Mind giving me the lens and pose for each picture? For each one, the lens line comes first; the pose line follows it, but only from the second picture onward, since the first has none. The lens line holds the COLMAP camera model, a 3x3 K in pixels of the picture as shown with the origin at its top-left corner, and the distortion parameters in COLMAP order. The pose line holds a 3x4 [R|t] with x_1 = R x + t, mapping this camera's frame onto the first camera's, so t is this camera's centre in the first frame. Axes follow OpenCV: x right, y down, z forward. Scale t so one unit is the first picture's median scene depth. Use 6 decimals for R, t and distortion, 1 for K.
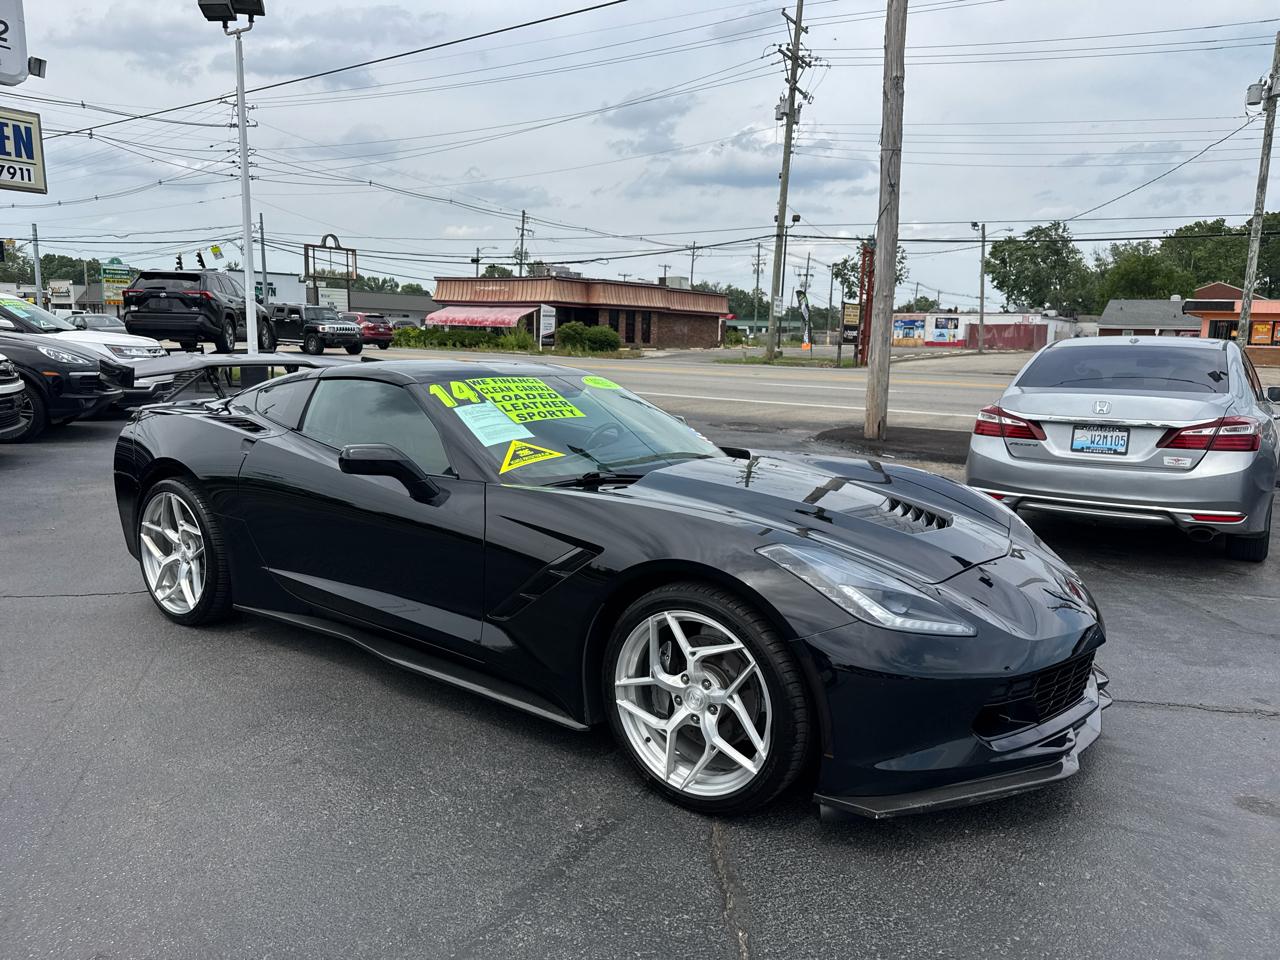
lens RADIAL K [[923.1, 0, 632.6], [0, 923.1, 498.7], [0, 0, 1]] dist [0.042661, -0.051766]
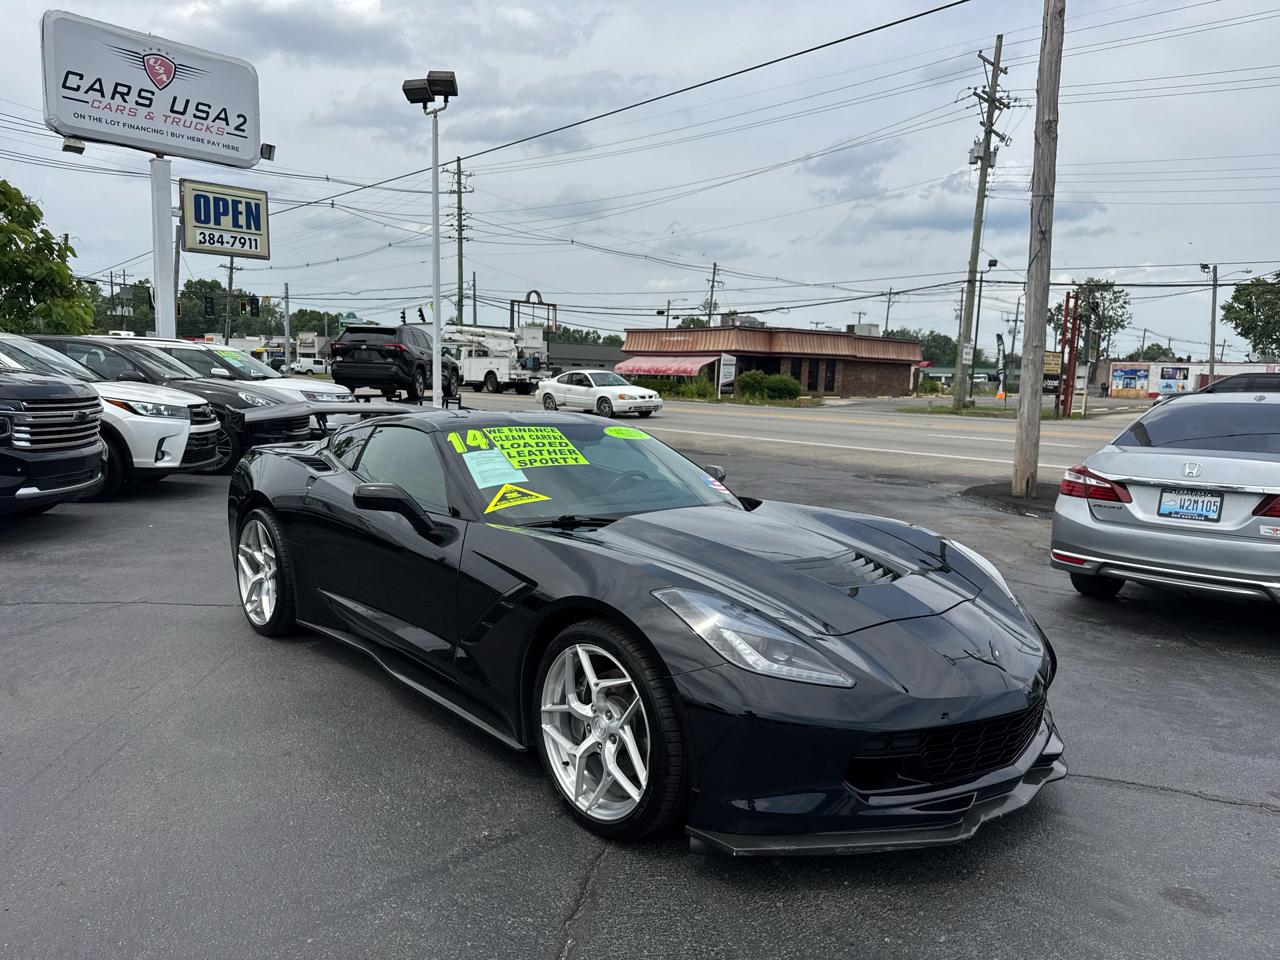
lens RADIAL K [[923.1, 0, 620.3], [0, 923.1, 505.7], [0, 0, 1]] dist [0.042661, -0.051766]
pose [[0.974158, 0.036523, -0.222894, 0.072683], [-0.046024, 0.998233, -0.037576, -0.000611], [0.221128, 0.046864, 0.974118, -0.013173]]
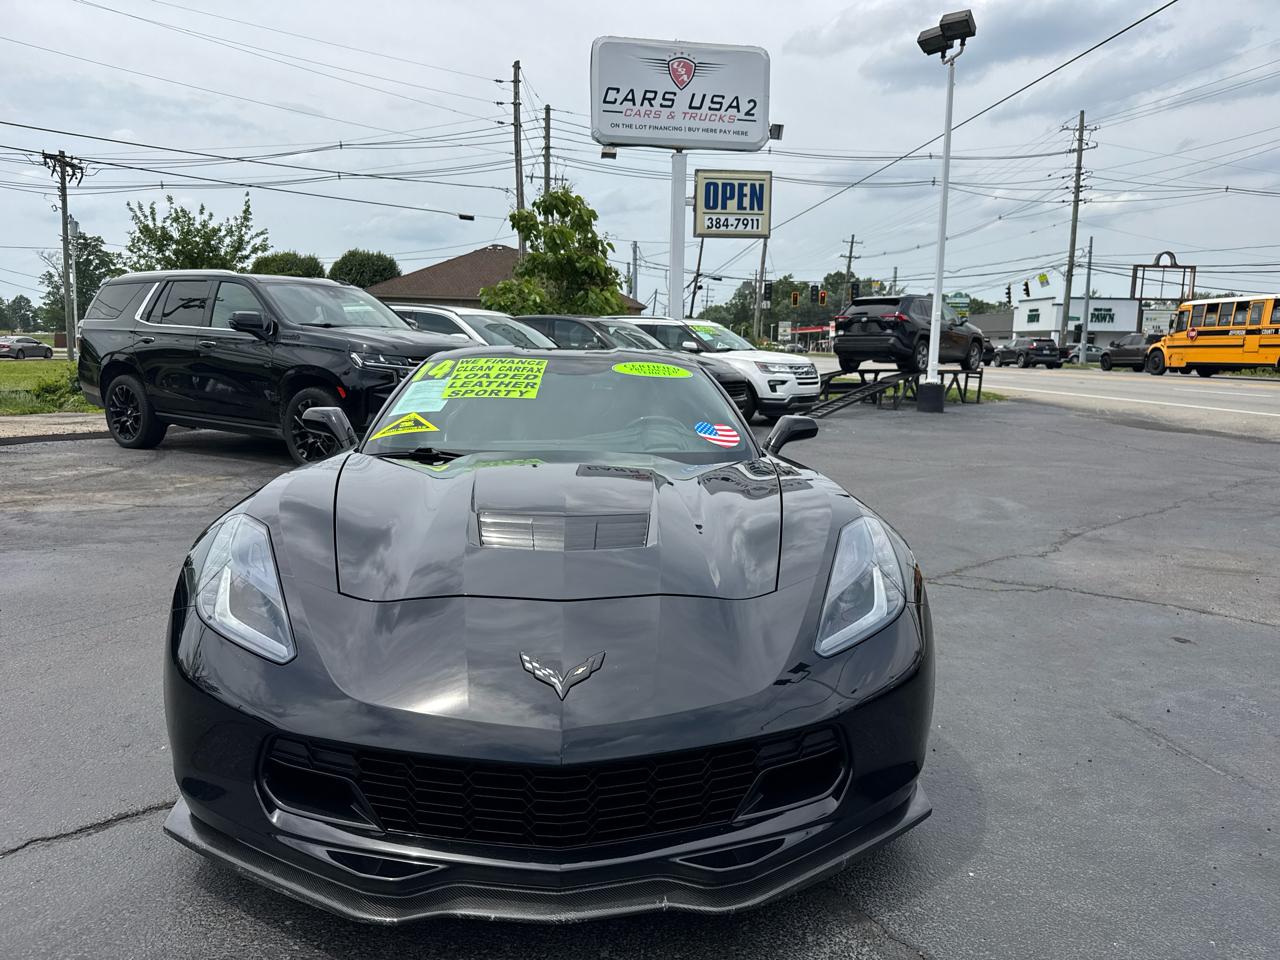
lens RADIAL K [[923.1, 0, 630.4], [0, 923.1, 487.6], [0, 0, 1]] dist [0.042661, -0.051766]
pose [[0.632059, 0.101797, -0.768205, 0.238187], [-0.135476, 0.990583, 0.019798, -0.010268], [0.762986, 0.091560, 0.639897, 0.156250]]
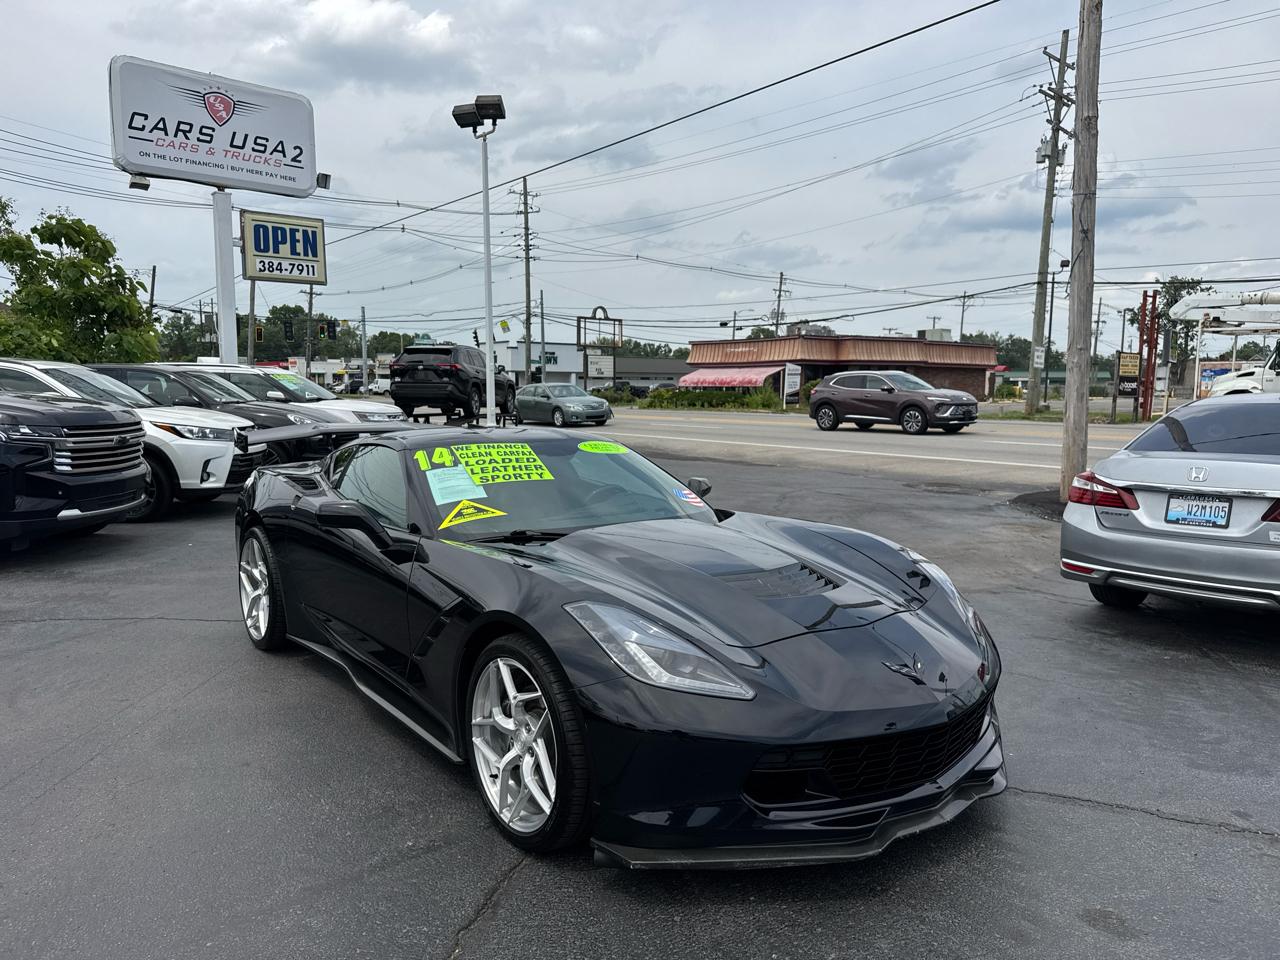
lens RADIAL K [[923.1, 0, 628.7], [0, 923.1, 508.3], [0, 0, 1]] dist [0.042661, -0.051766]
pose [[0.954859, 0.020169, -0.296375, 0.114636], [-0.035276, 0.998332, -0.045713, -0.002572], [0.294958, 0.054105, 0.953977, -0.004312]]
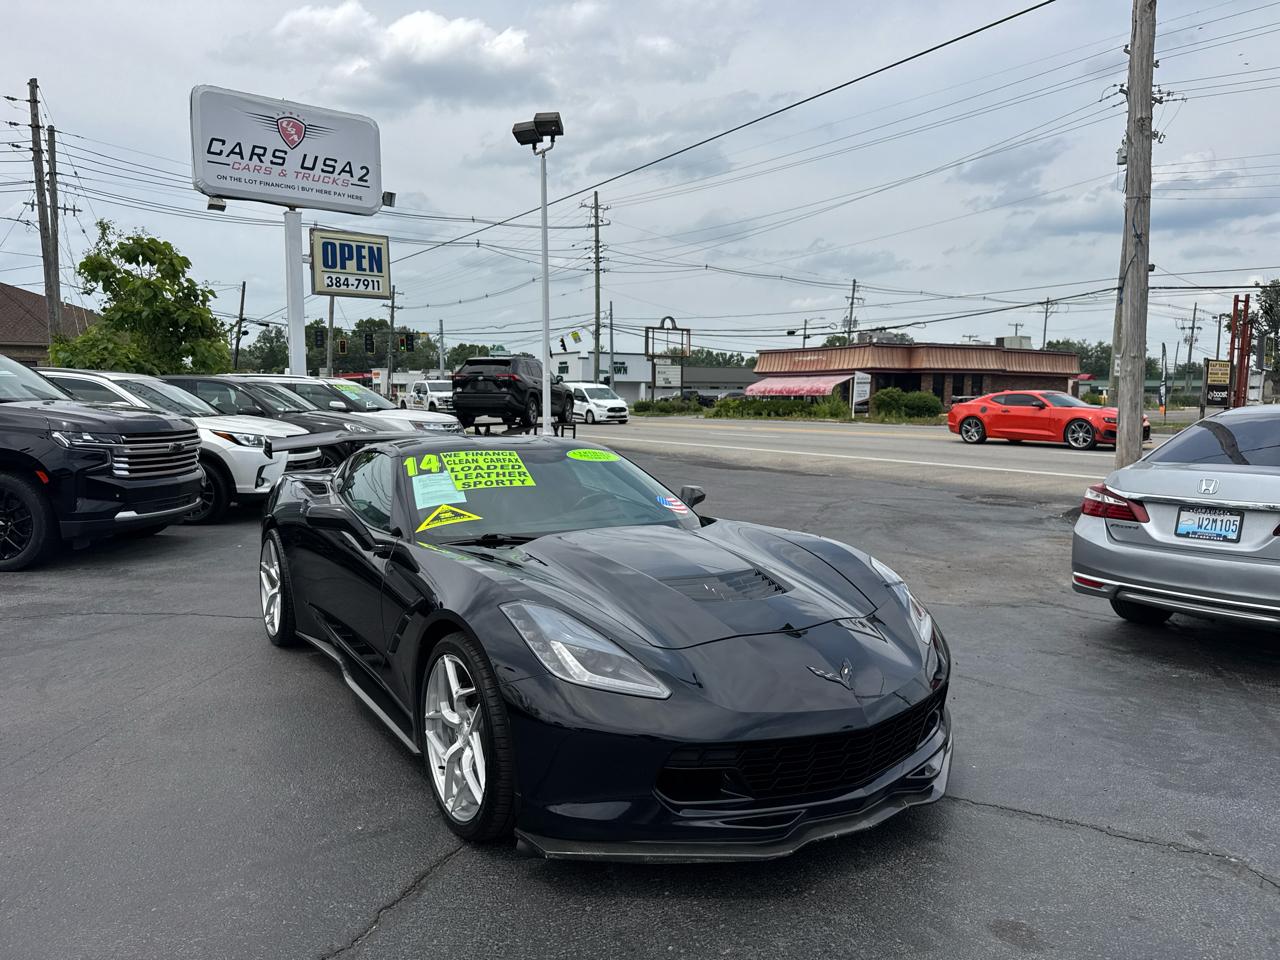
lens RADIAL K [[923.1, 0, 618.4], [0, 923.1, 505.1], [0, 0, 1]] dist [0.042661, -0.051766]
pose [[0.923061, 0.025542, -0.383804, 0.152852], [-0.050559, 0.997193, -0.055233, -0.002598], [0.381316, 0.070388, 0.921761, -0.000392]]
